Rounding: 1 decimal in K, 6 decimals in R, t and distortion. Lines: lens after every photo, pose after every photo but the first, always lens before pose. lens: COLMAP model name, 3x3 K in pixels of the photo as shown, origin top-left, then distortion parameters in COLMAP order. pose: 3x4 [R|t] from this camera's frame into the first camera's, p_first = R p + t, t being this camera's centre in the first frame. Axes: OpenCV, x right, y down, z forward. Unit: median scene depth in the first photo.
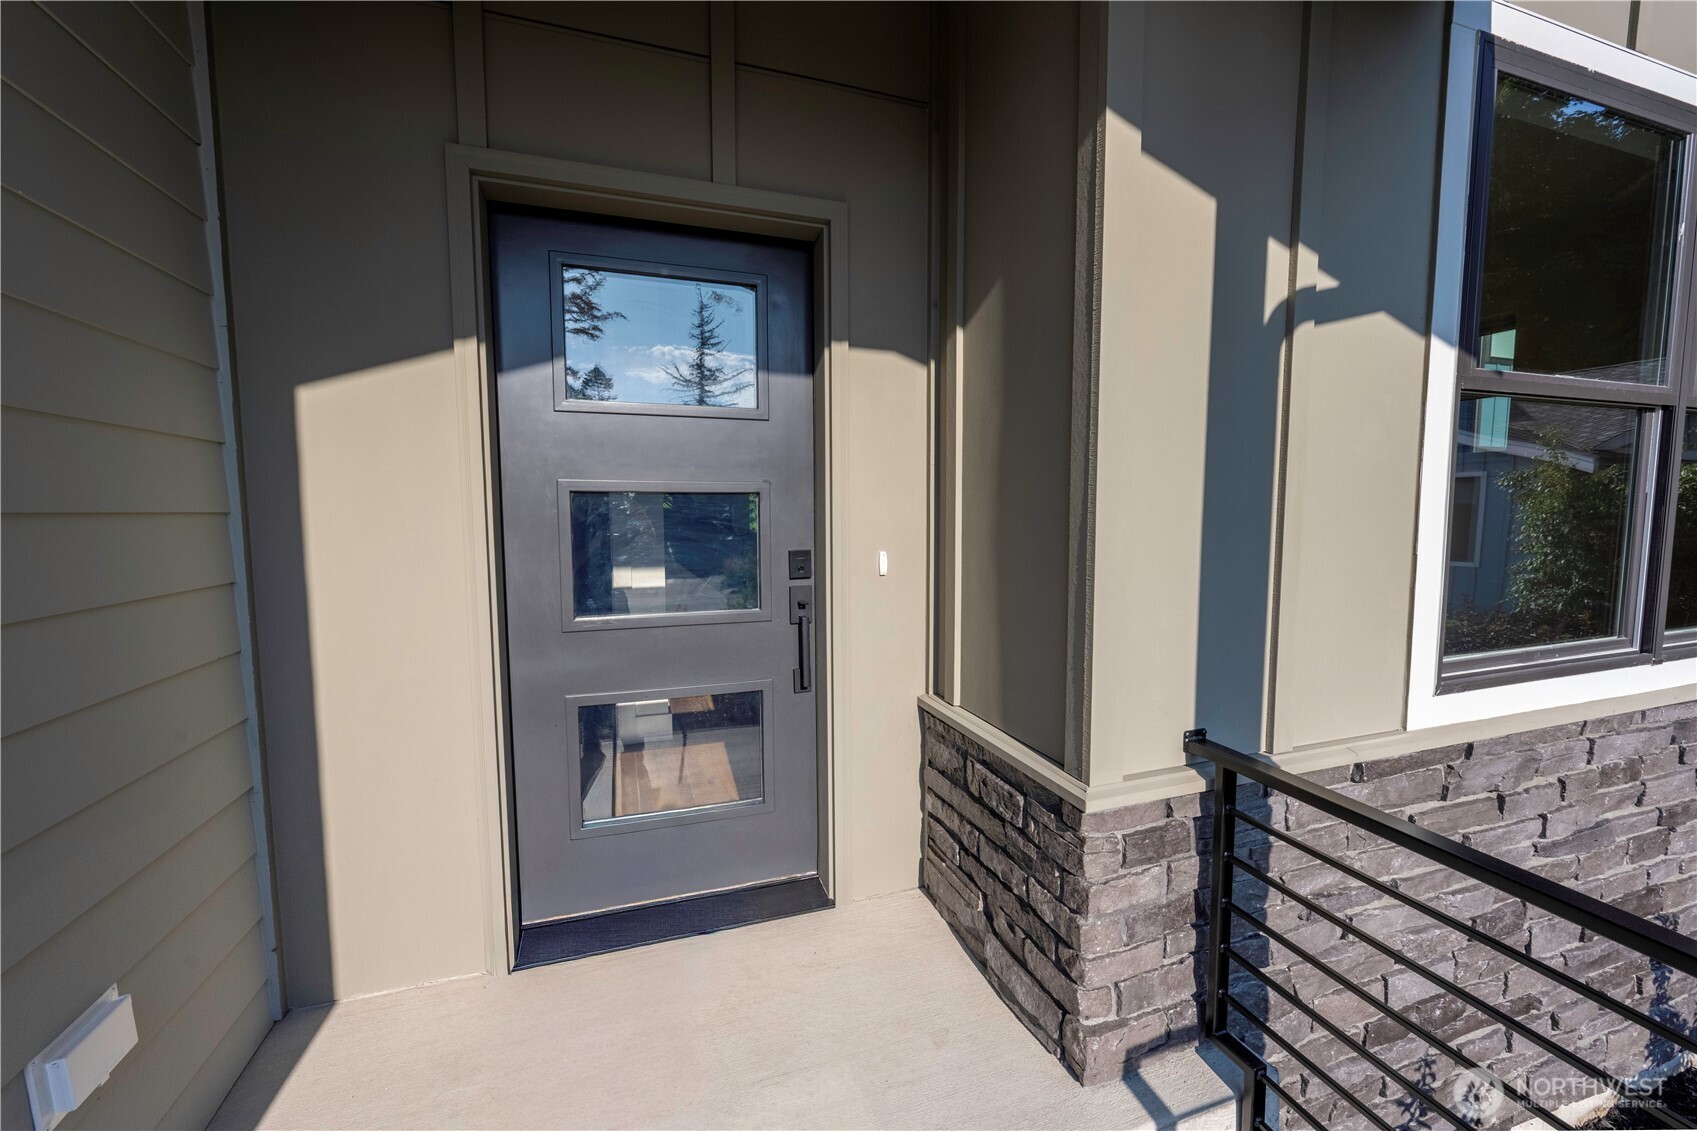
lens RADIAL K [[674.2, 0, 853.7], [0, 674.2, 557.5], [0, 0, 1]] dist [0.000463, 0.000295]
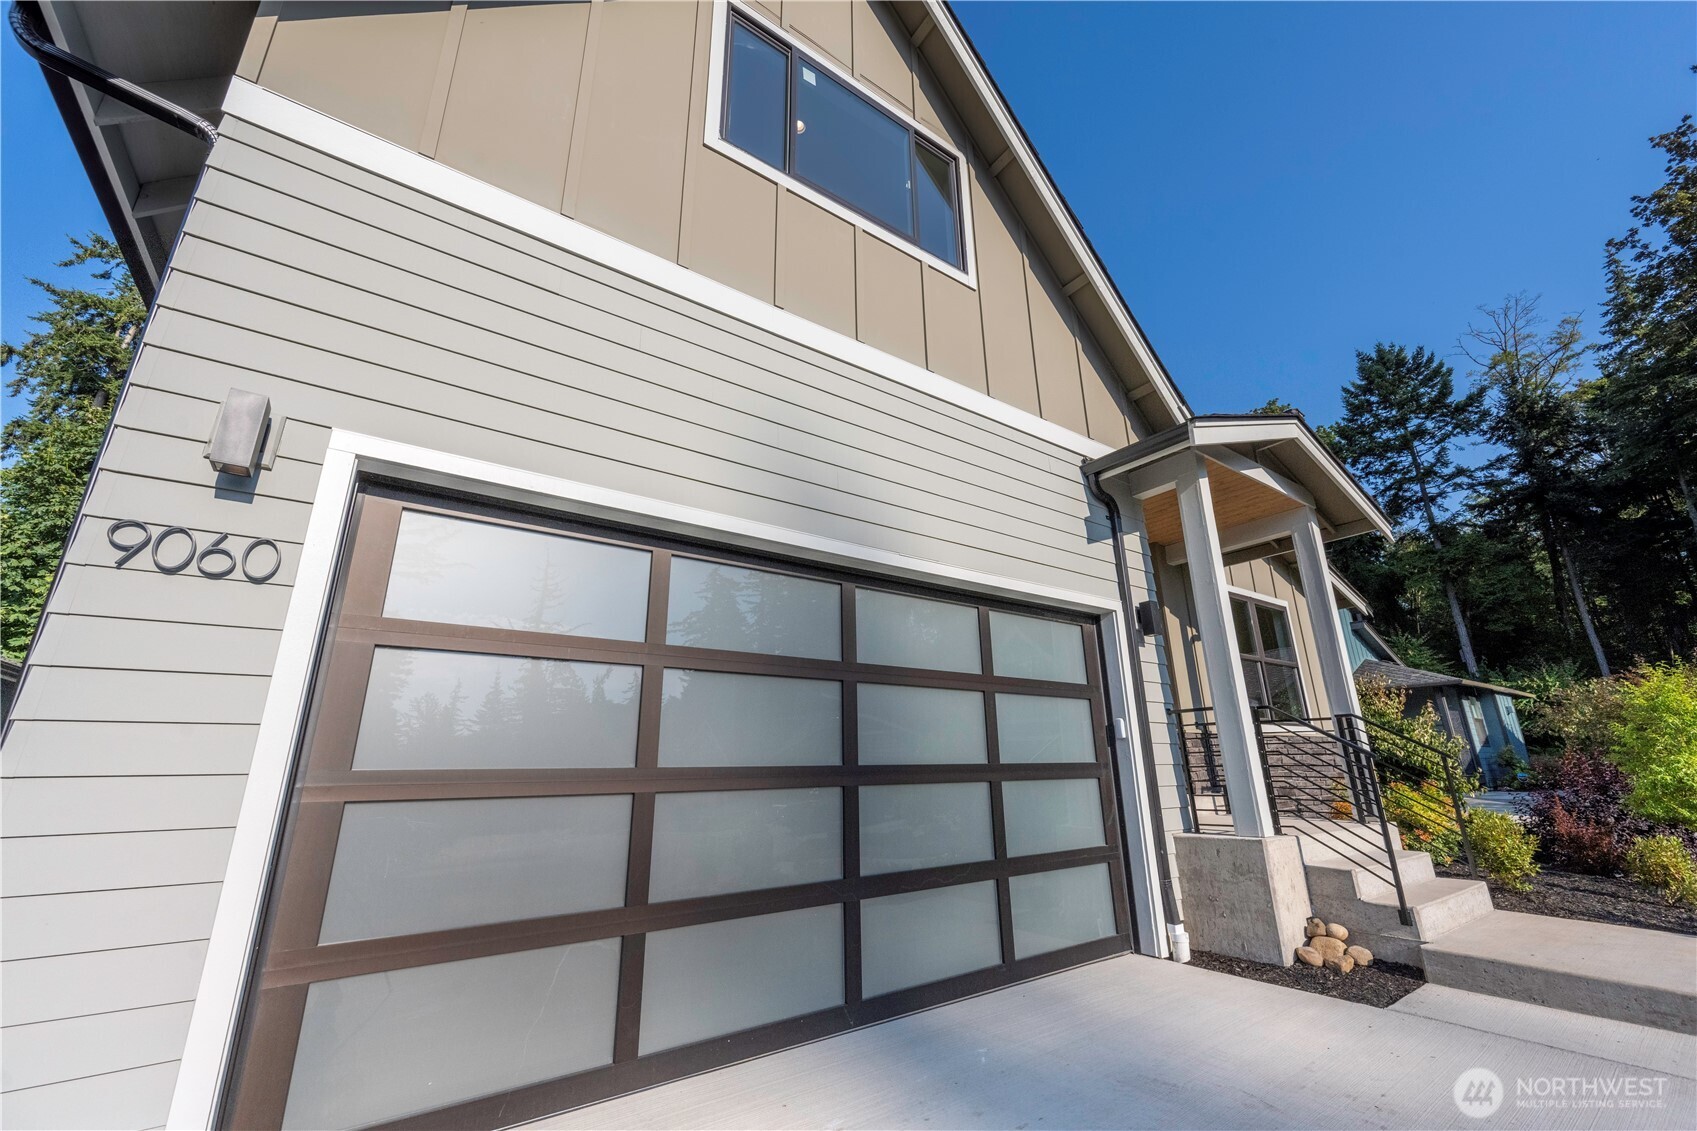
lens RADIAL K [[666.1, 0, 852.9], [0, 666.1, 567.4], [0, 0, 1]] dist [-0.002108, -0.000090]
pose [[0.961421, 0.071727, 0.265566, -2.837261], [0.030360, 0.931843, -0.361590, 0.775304], [-0.273402, 0.355703, 0.893715, -2.650348]]
